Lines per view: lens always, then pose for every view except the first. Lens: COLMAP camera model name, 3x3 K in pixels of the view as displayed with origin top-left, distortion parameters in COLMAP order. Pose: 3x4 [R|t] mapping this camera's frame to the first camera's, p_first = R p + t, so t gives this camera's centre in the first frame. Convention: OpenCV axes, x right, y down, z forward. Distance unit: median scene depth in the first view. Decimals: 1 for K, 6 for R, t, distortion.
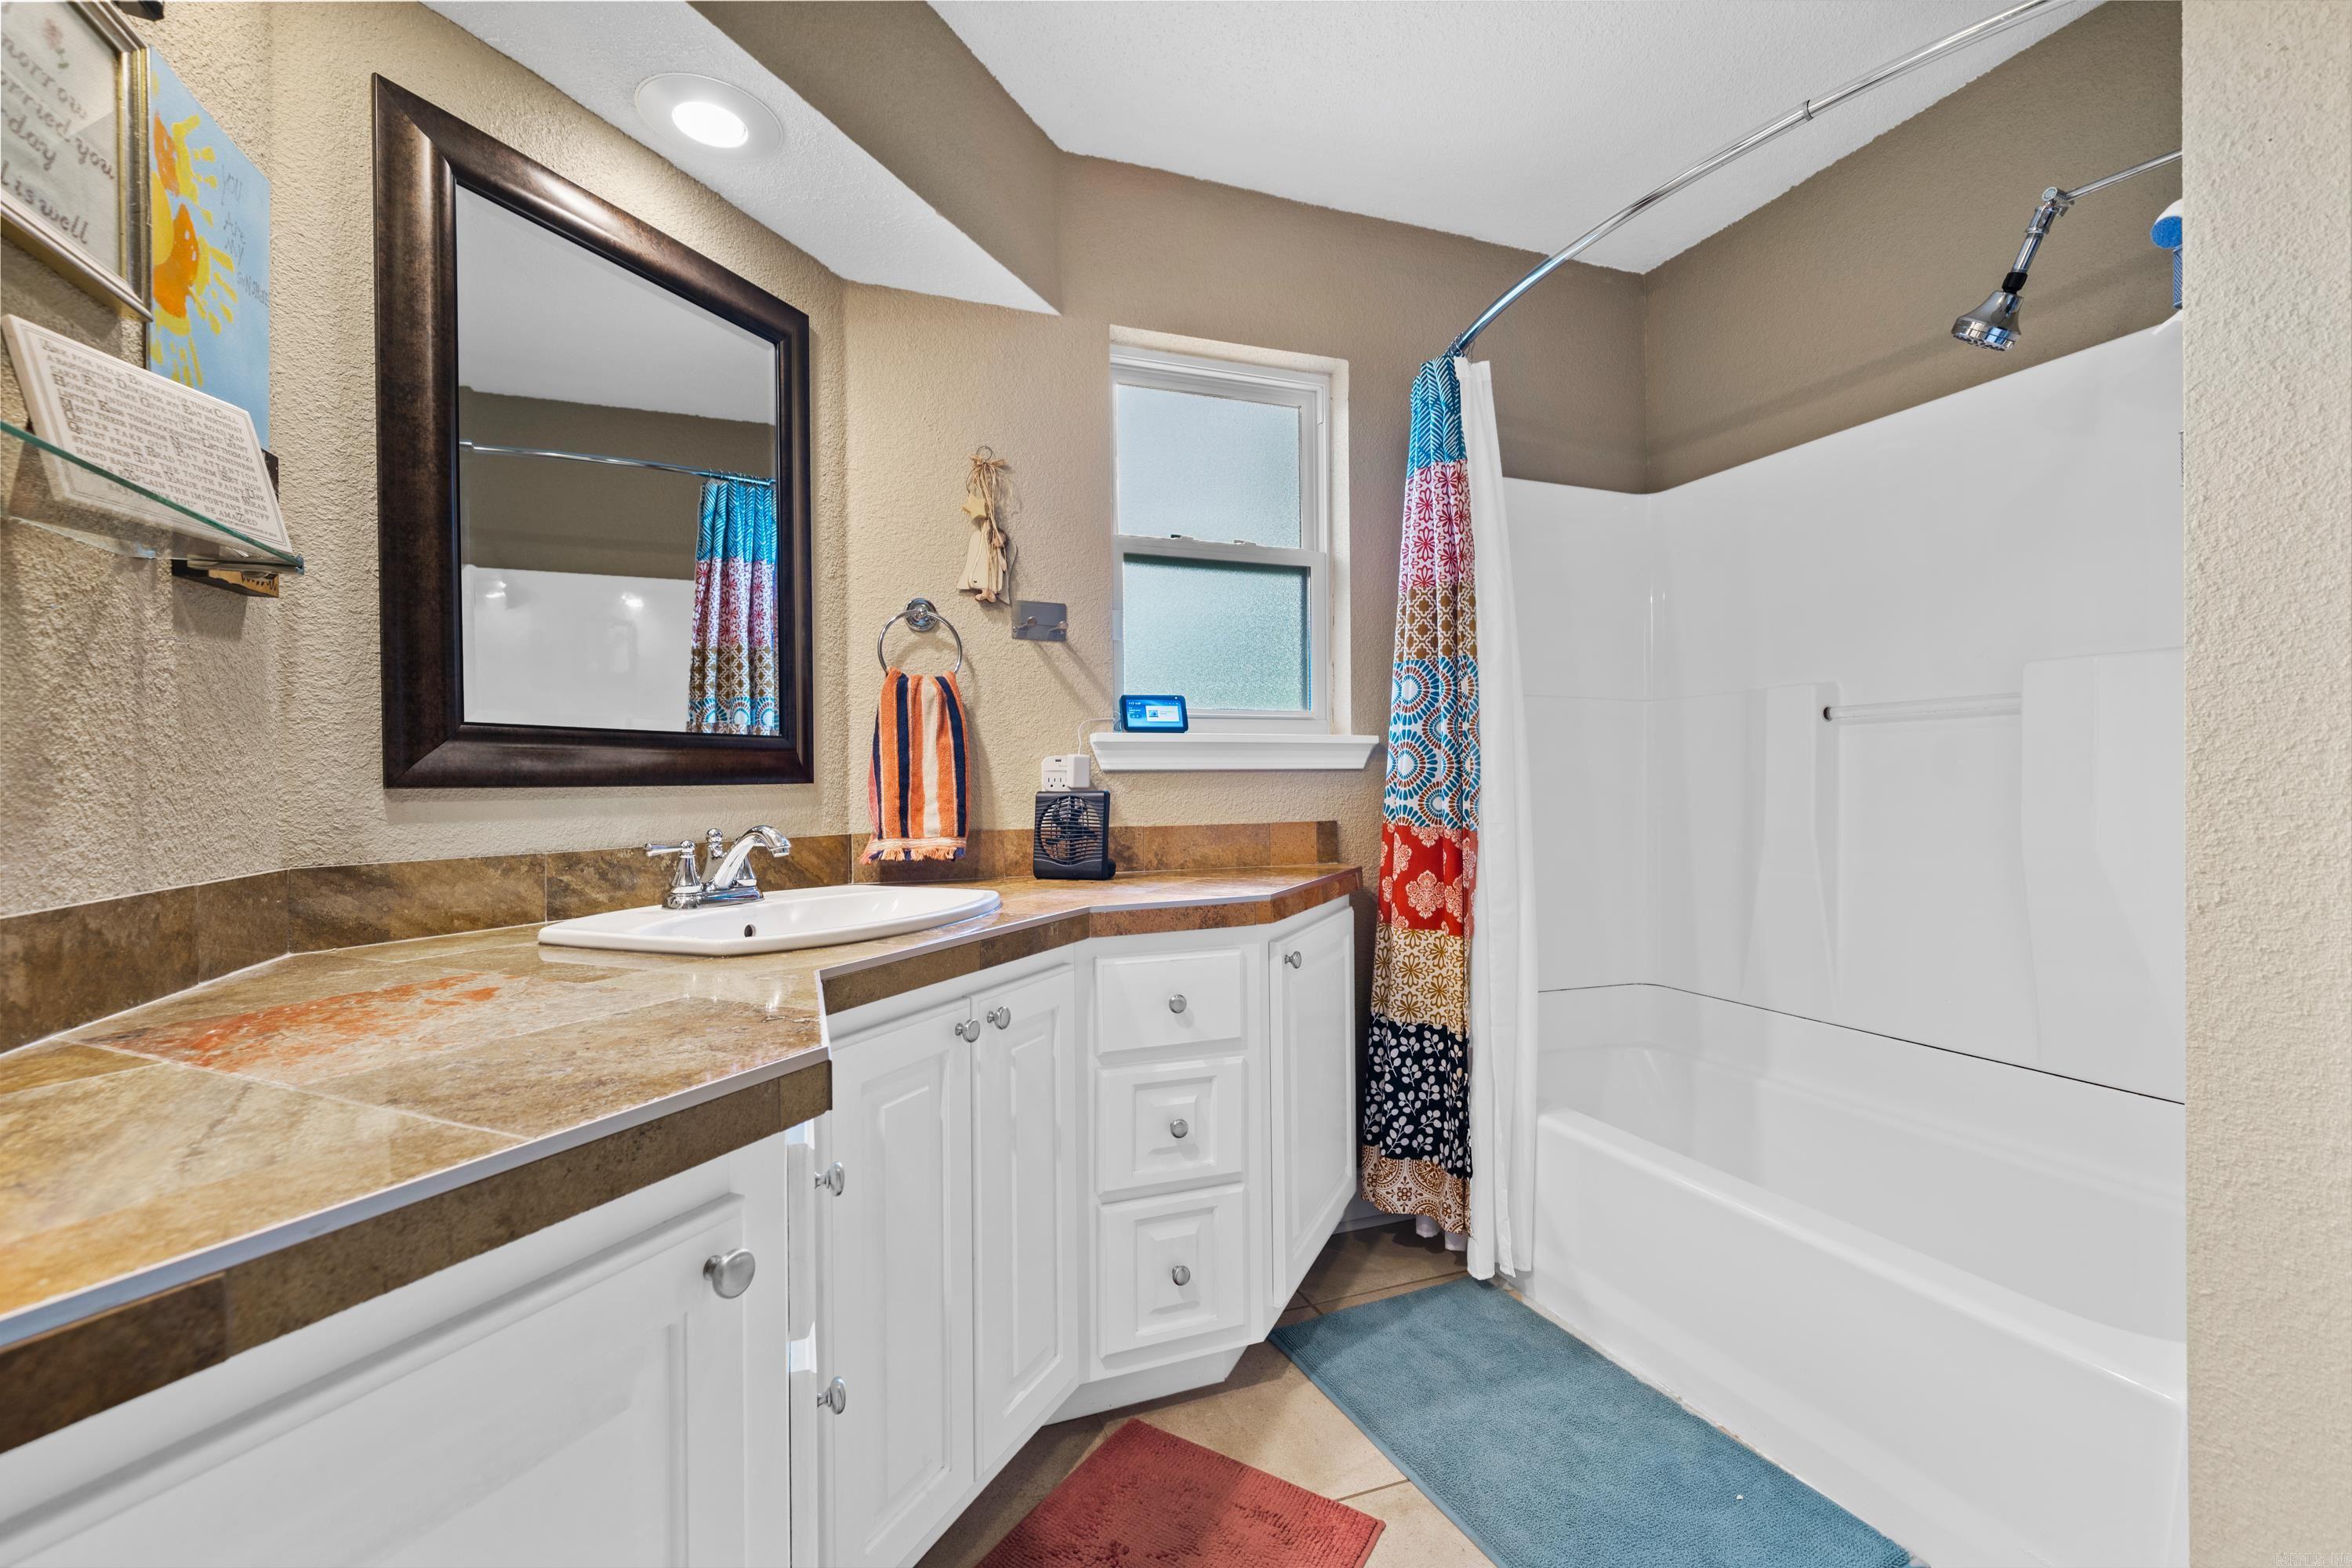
lens RADIAL K [[1028.8, 0, 1182.8], [0, 1028.8, 789.6], [0, 0, 1]] dist [0.002846, -0.000117]
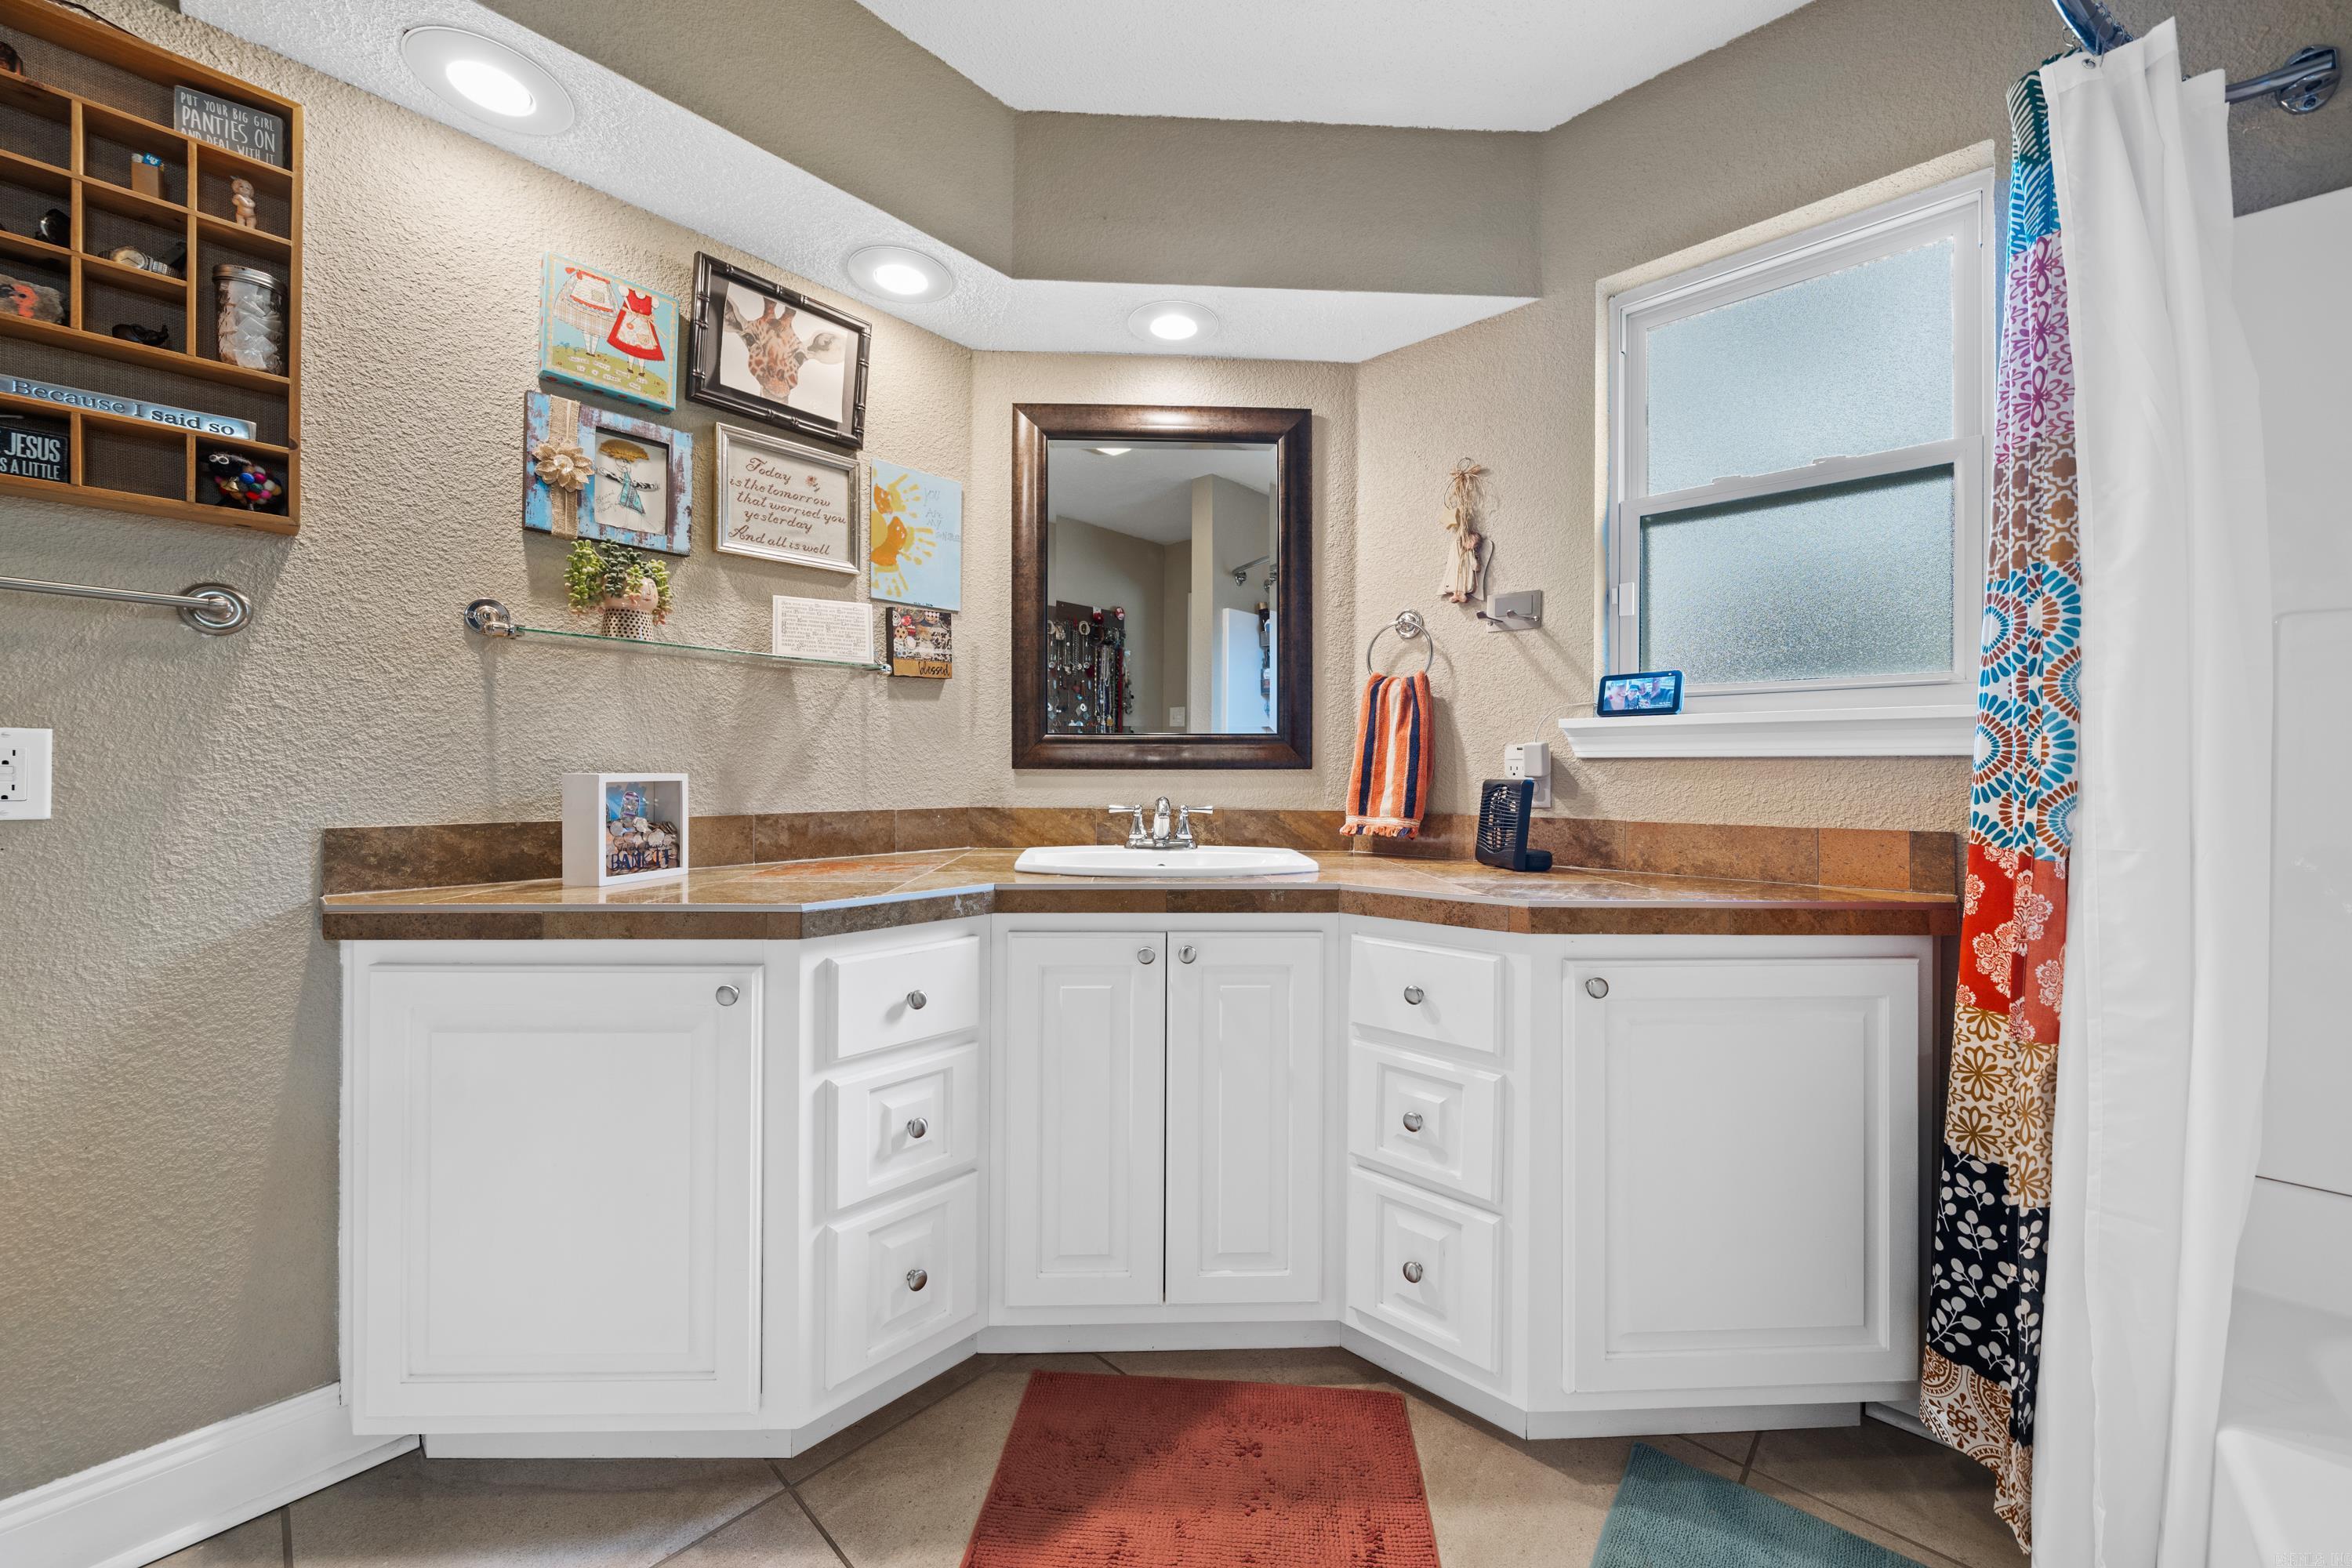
lens RADIAL K [[895.8, 0, 1182.3], [0, 895.8, 769.2], [0, 0, 1]] dist [-0.000967, 0.000739]
pose [[0.434557, 0.007964, -0.900609, 0.534390], [-0.015445, 0.999880, 0.001390, -0.004975], [0.900512, 0.013306, 0.434627, 0.337464]]
